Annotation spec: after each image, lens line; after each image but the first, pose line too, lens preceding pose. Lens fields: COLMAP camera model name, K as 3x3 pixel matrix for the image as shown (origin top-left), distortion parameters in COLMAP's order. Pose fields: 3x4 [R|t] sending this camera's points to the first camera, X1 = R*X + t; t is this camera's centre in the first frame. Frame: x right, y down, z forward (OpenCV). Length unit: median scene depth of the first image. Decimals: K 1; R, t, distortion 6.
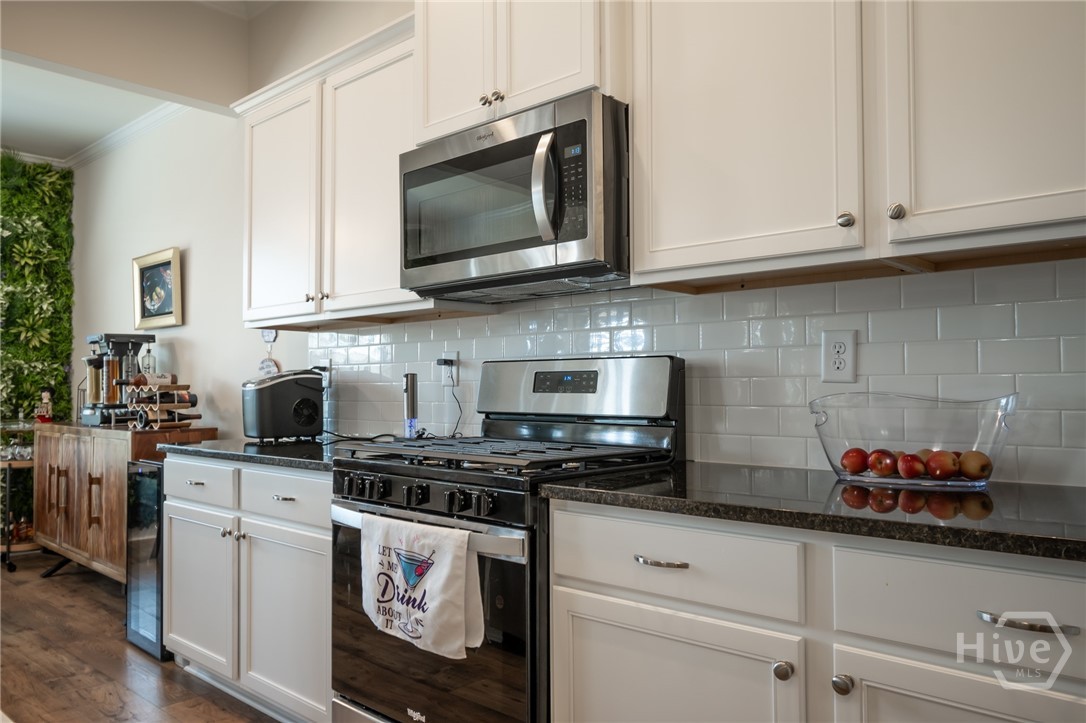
lens RADIAL K [[784.4, 0, 545.3], [0, 784.4, 364.0], [0, 0, 1]] dist [0.006156, 0.000621]
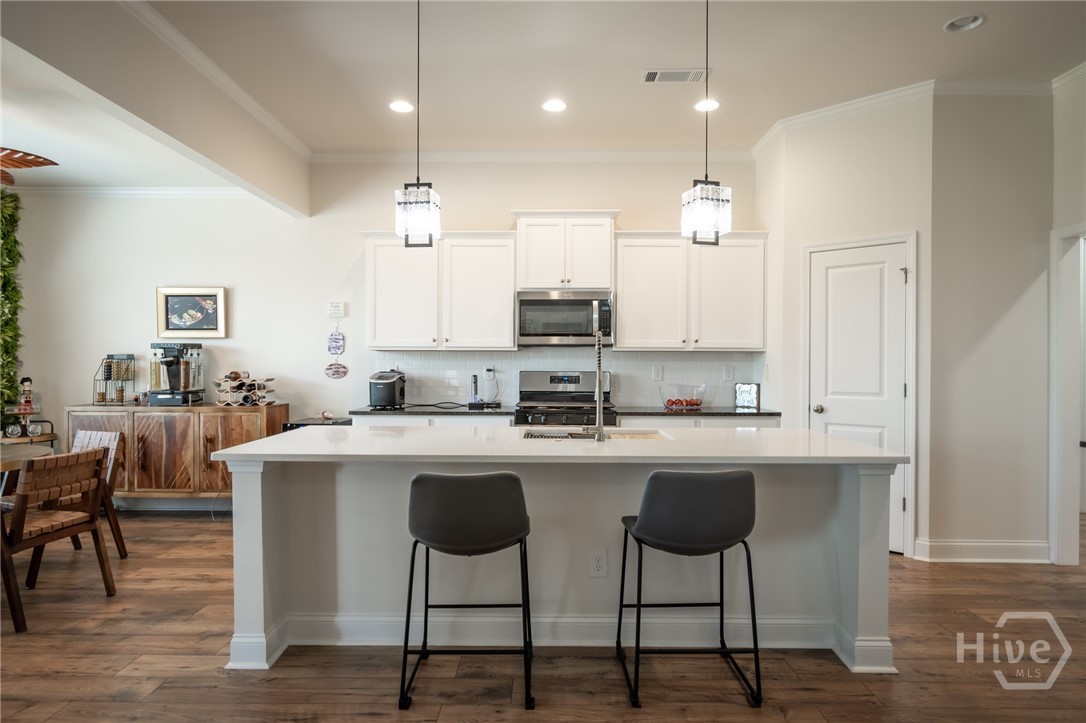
lens RADIAL K [[635.0, 0, 548.0], [0, 635.0, 365.8], [0, 0, 1]] dist [-0.002309, -0.000085]
pose [[0.752284, 0.004379, 0.658825, -1.286795], [-0.027233, 0.999330, 0.024454, -0.068494], [-0.658276, -0.036338, 0.751899, -0.548049]]
